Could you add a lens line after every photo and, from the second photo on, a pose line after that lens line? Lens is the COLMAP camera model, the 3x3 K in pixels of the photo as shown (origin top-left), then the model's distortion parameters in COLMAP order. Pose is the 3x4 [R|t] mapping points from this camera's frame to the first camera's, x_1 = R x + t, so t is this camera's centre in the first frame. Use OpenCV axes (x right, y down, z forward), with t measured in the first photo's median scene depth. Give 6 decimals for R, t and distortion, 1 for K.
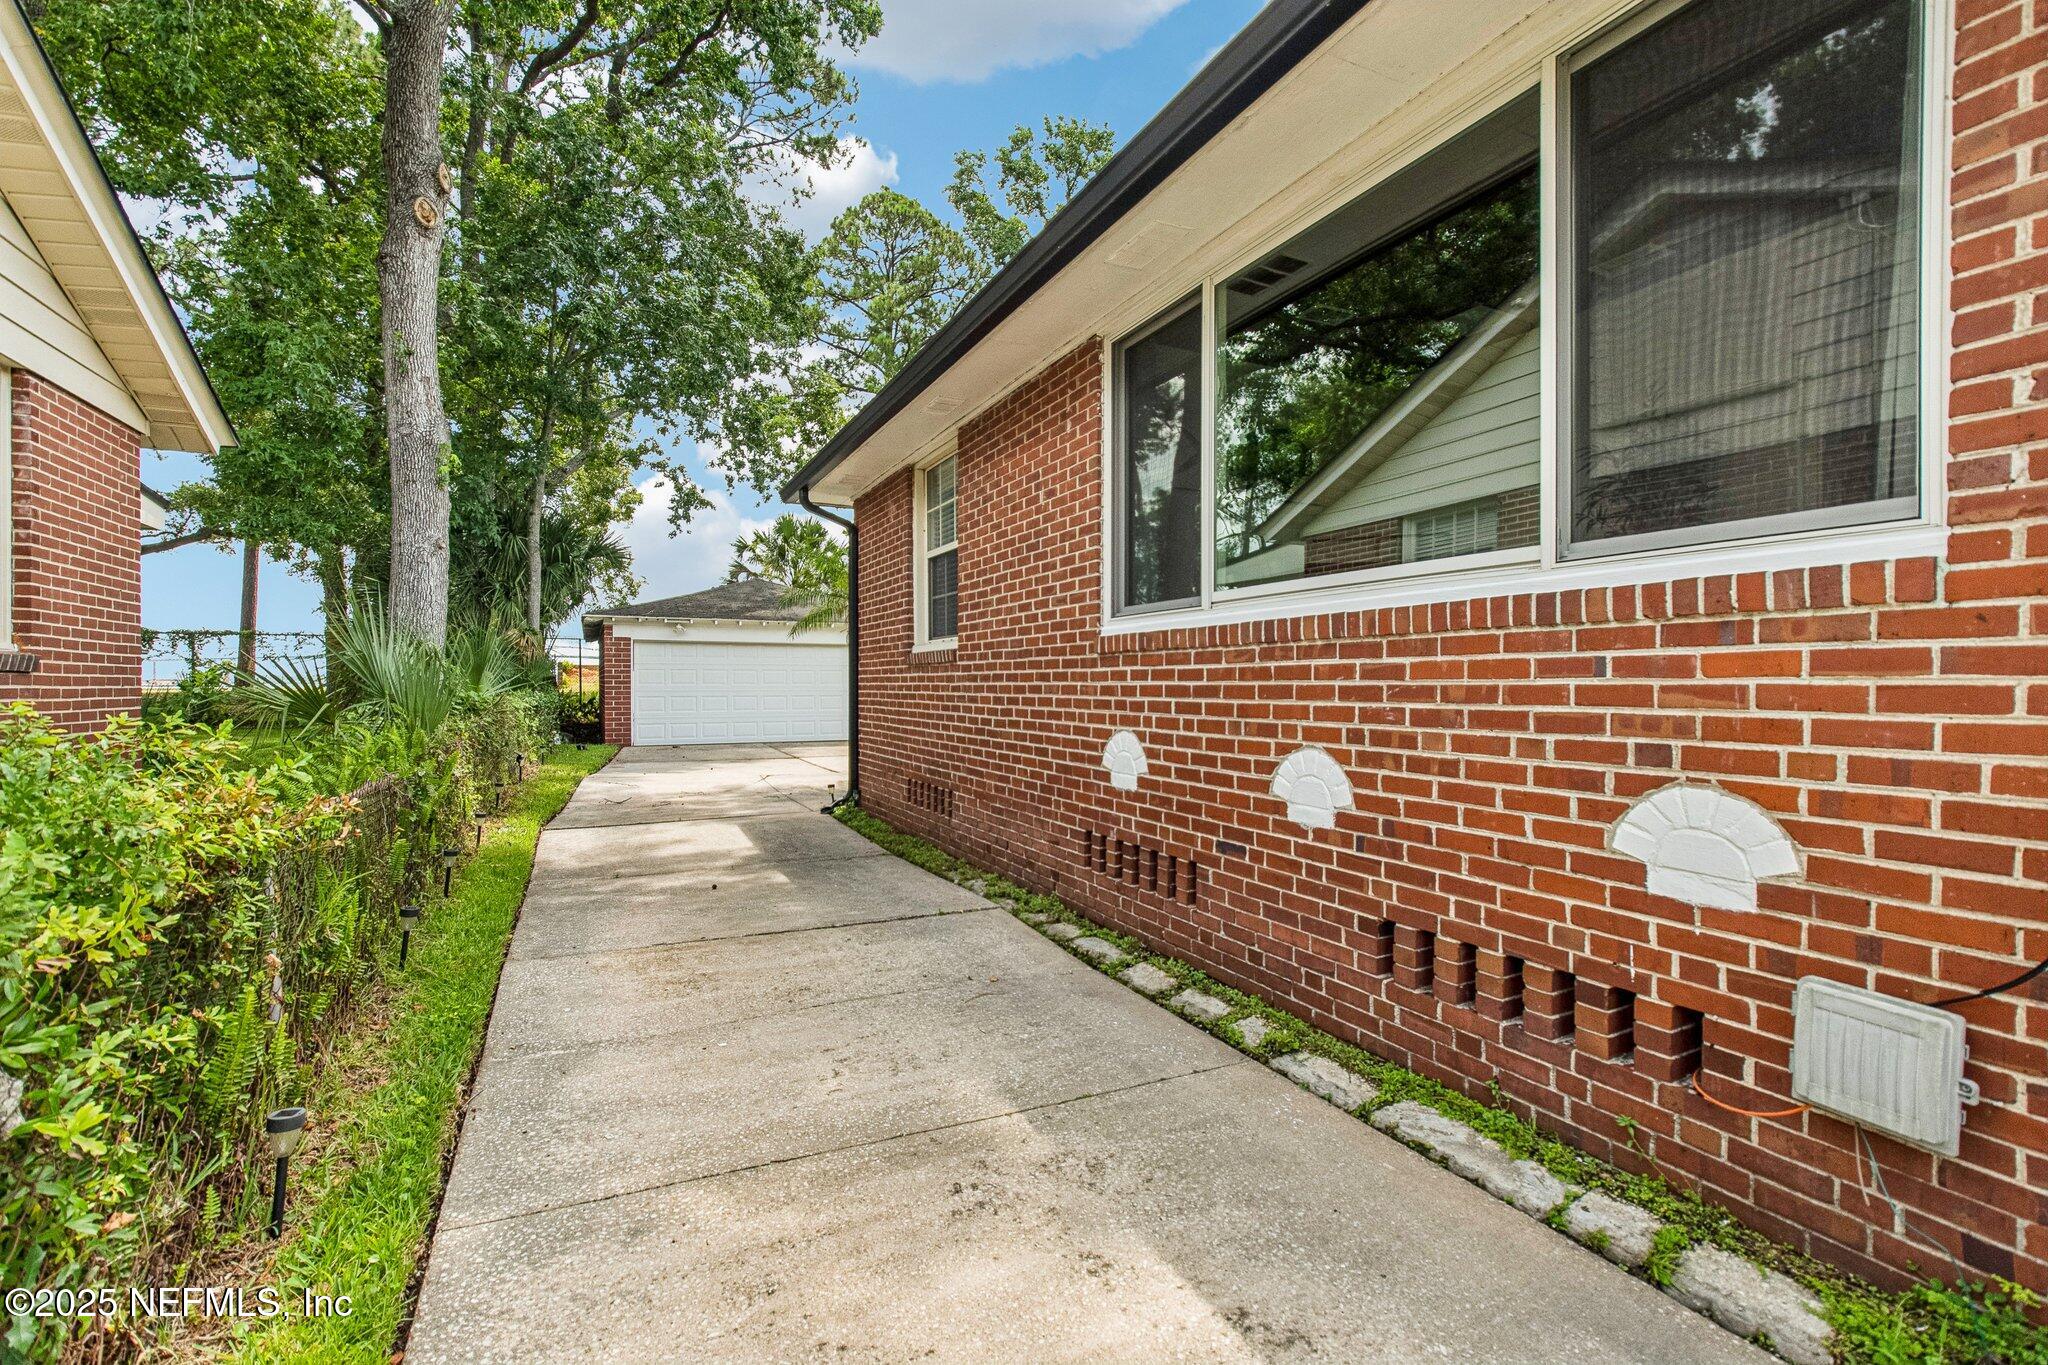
lens RADIAL K [[901.6, 0, 1022.6], [0, 901.6, 693.2], [0, 0, 1]] dist [-0.003566, -0.000597]
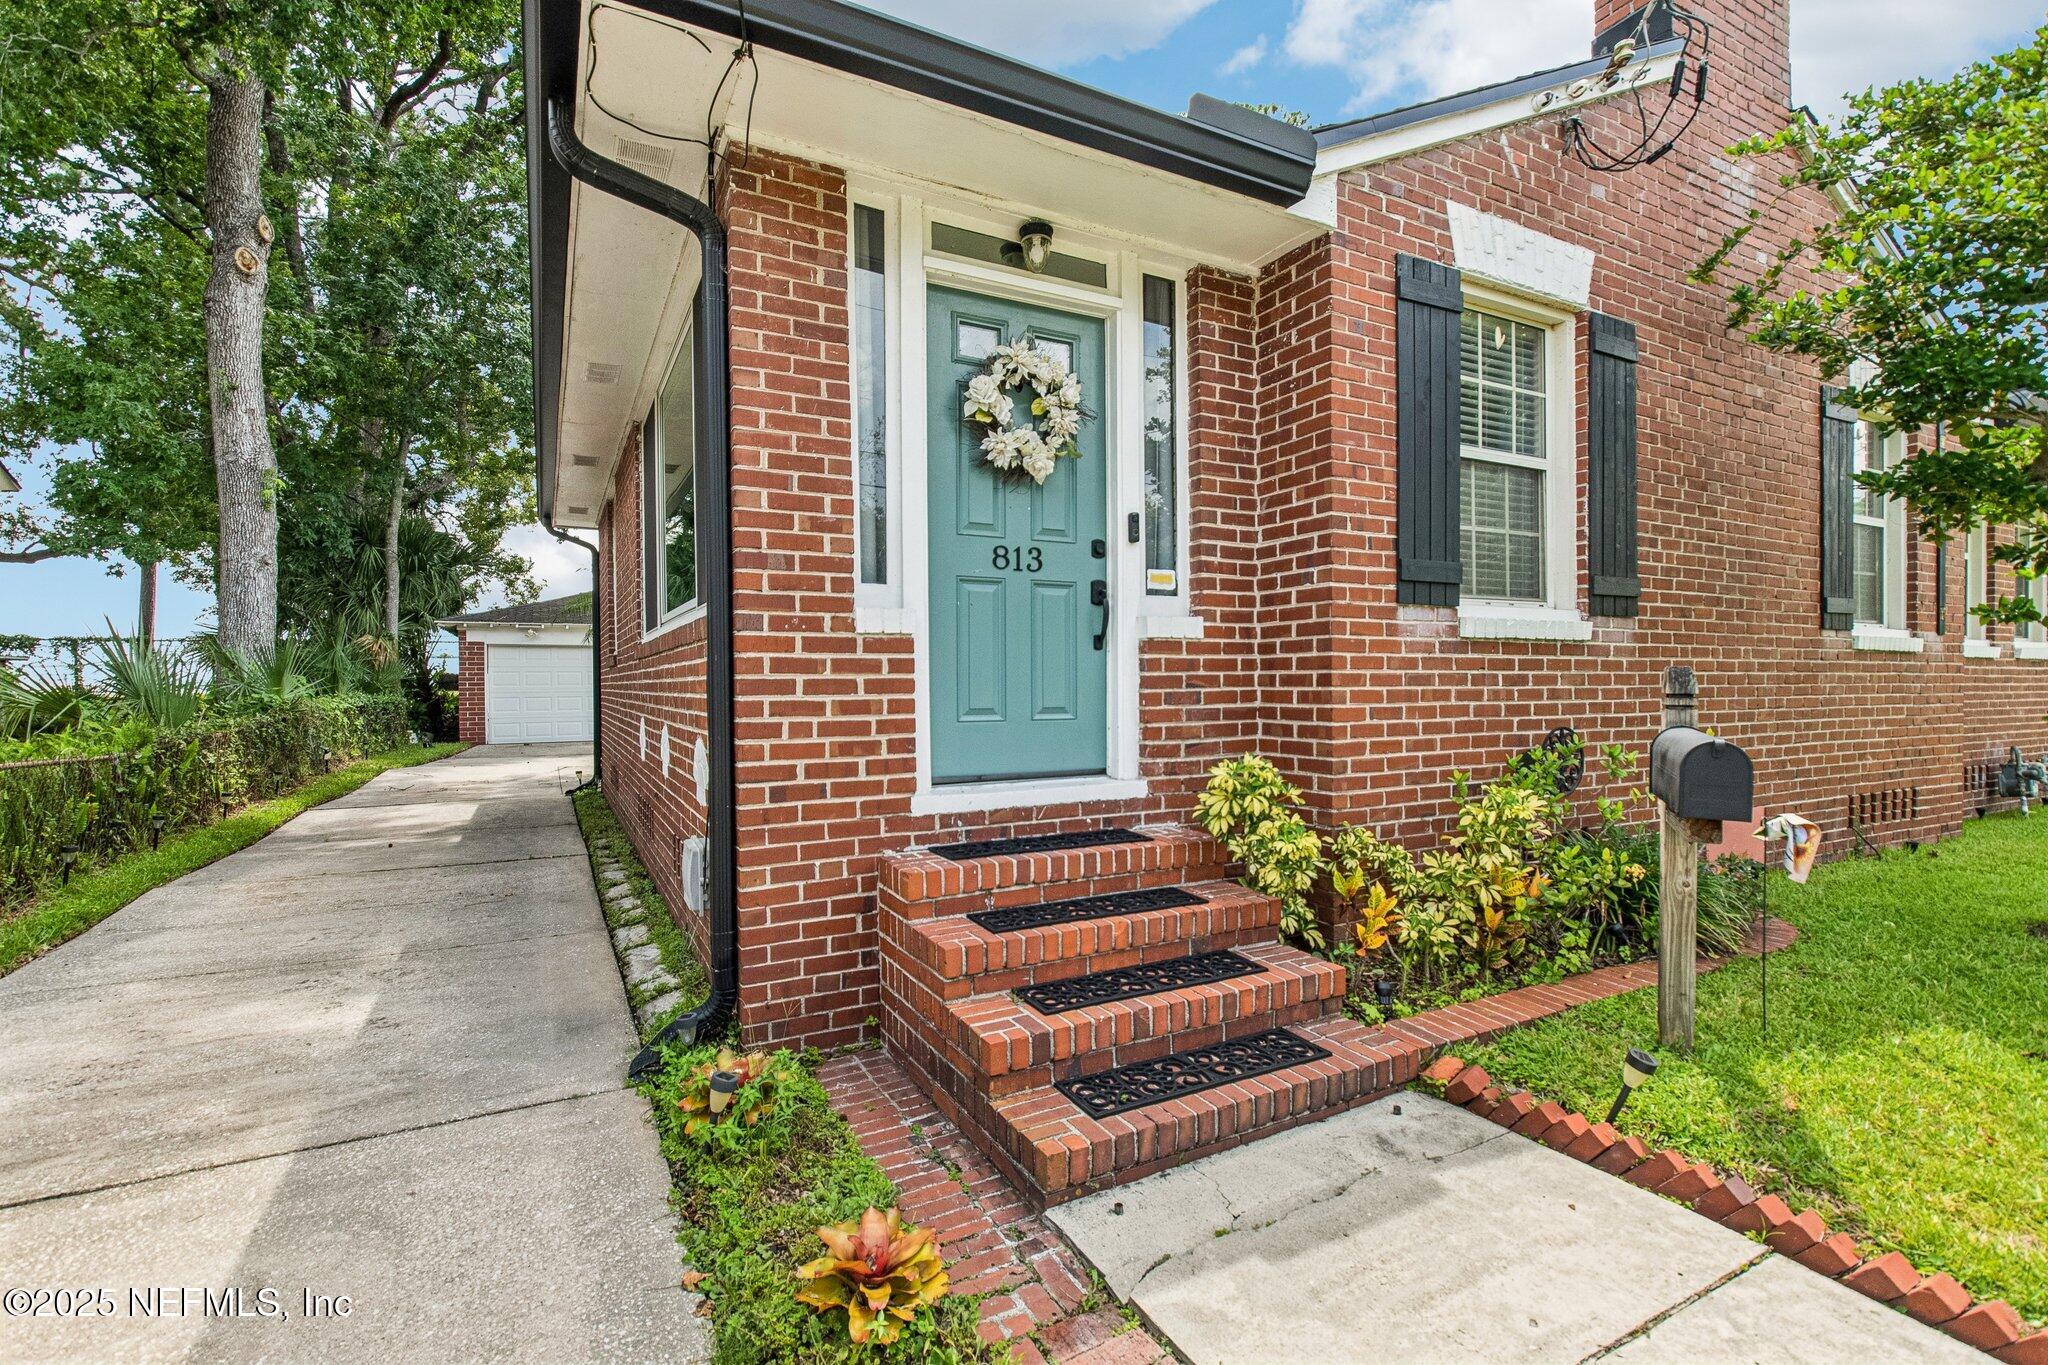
lens RADIAL K [[920.5, 0, 1015.4], [0, 920.5, 692.7], [0, 0, 1]] dist [0.001313, 0.000359]
pose [[0.999707, -0.008531, 0.022661, 0.169839], [0.008507, 0.999963, 0.001133, 0.002231], [-0.022670, -0.000940, 0.999743, -0.105167]]
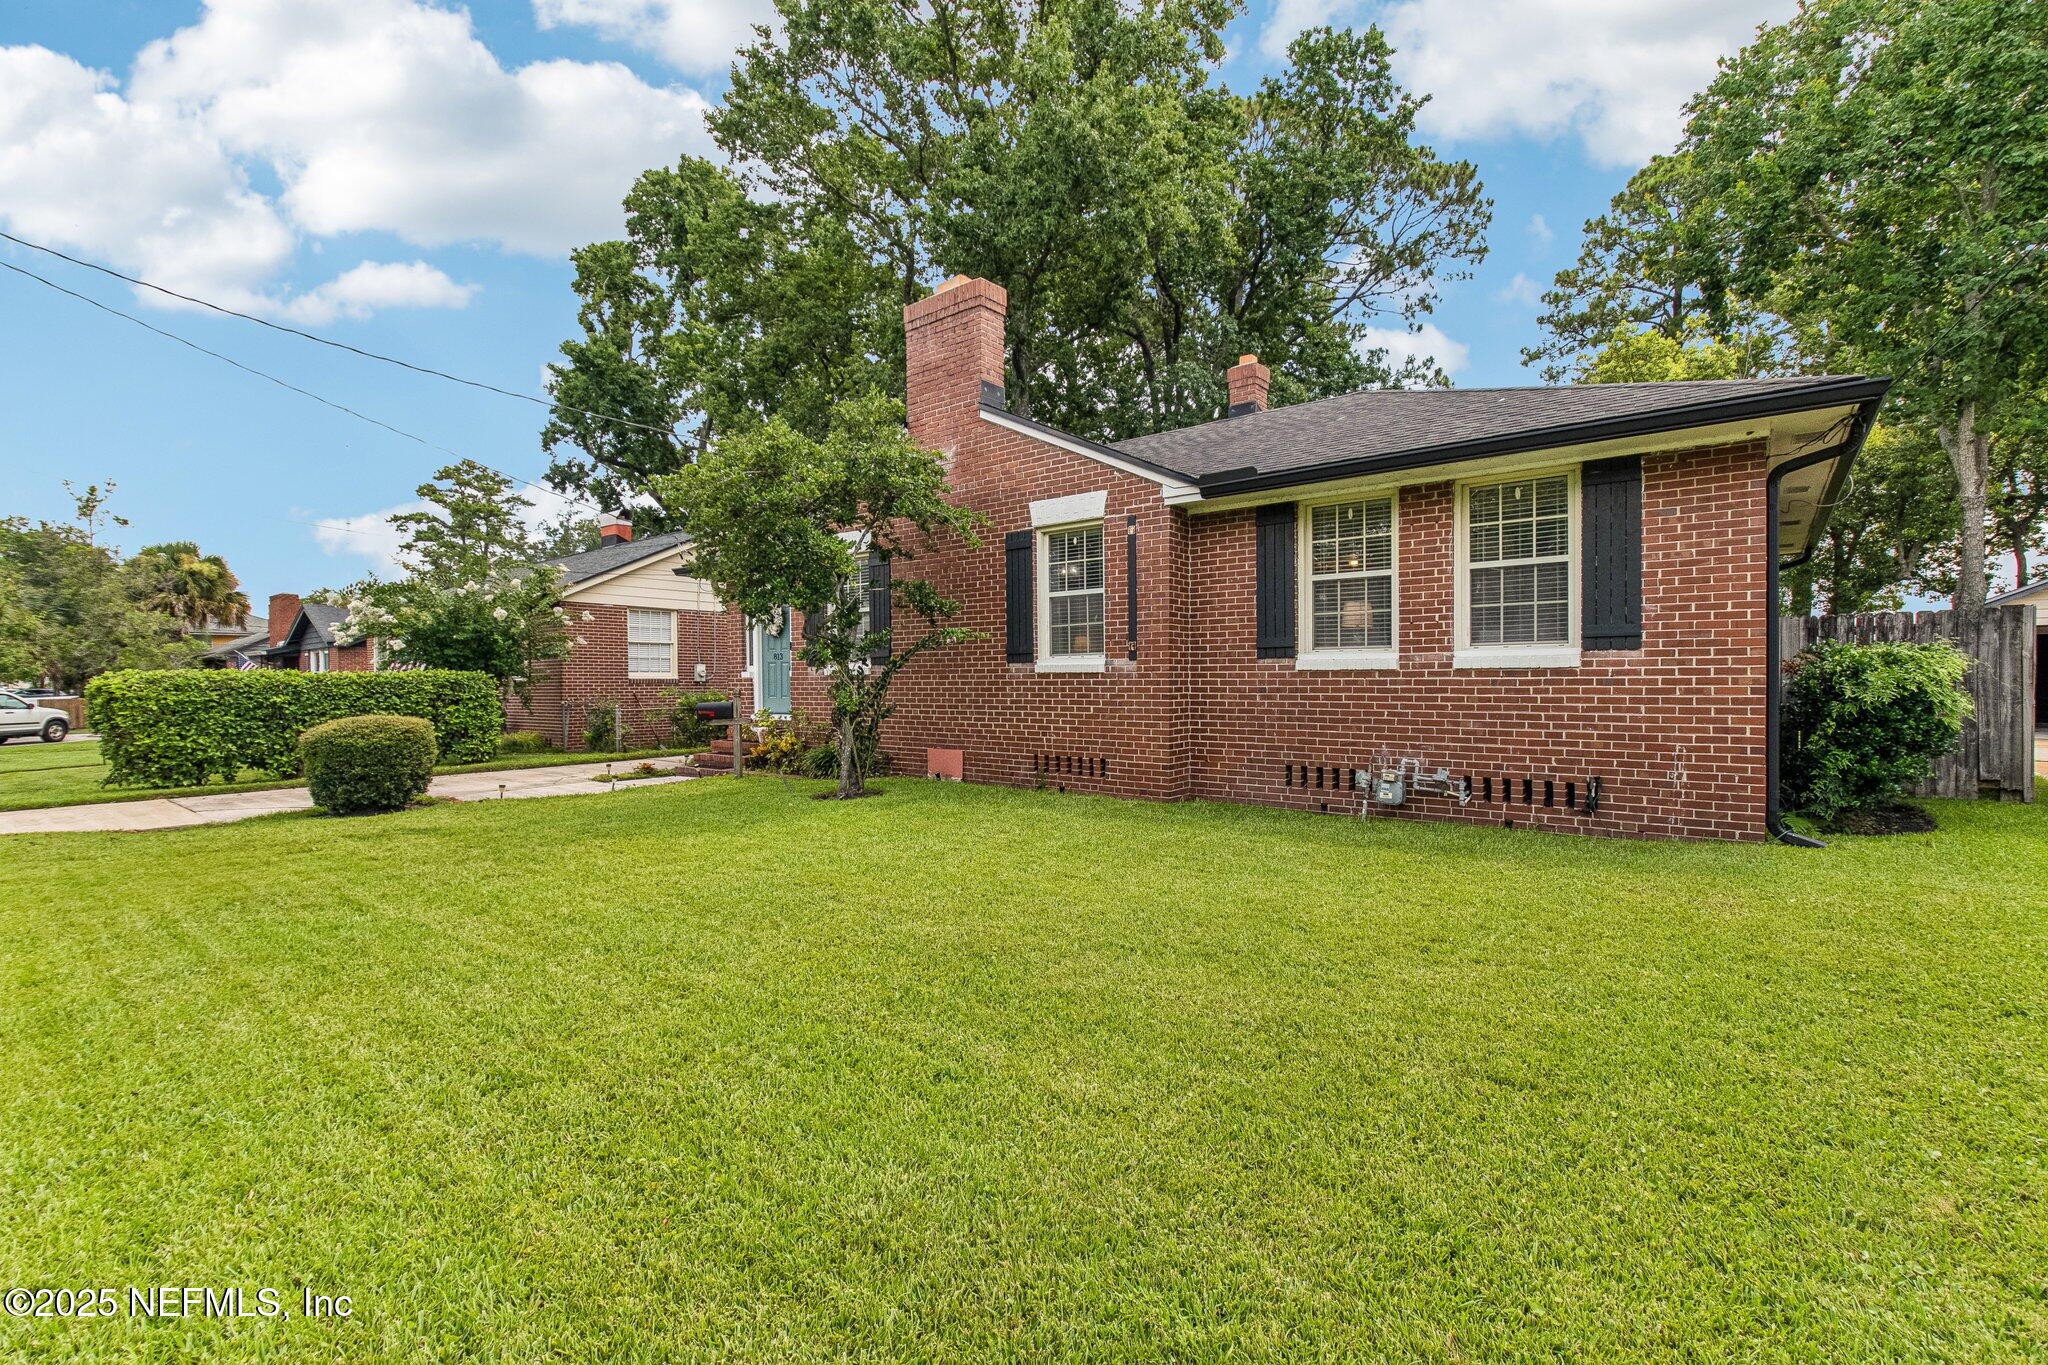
lens RADIAL K [[901.6, 0, 1022.6], [0, 901.6, 693.2], [0, 0, 1]] dist [-0.003566, -0.000597]
pose [[0.422130, 0.006774, -0.906510, 1.053488], [-0.000032, 0.999972, 0.007458, -0.001944], [0.906535, -0.003119, 0.422119, -0.029641]]
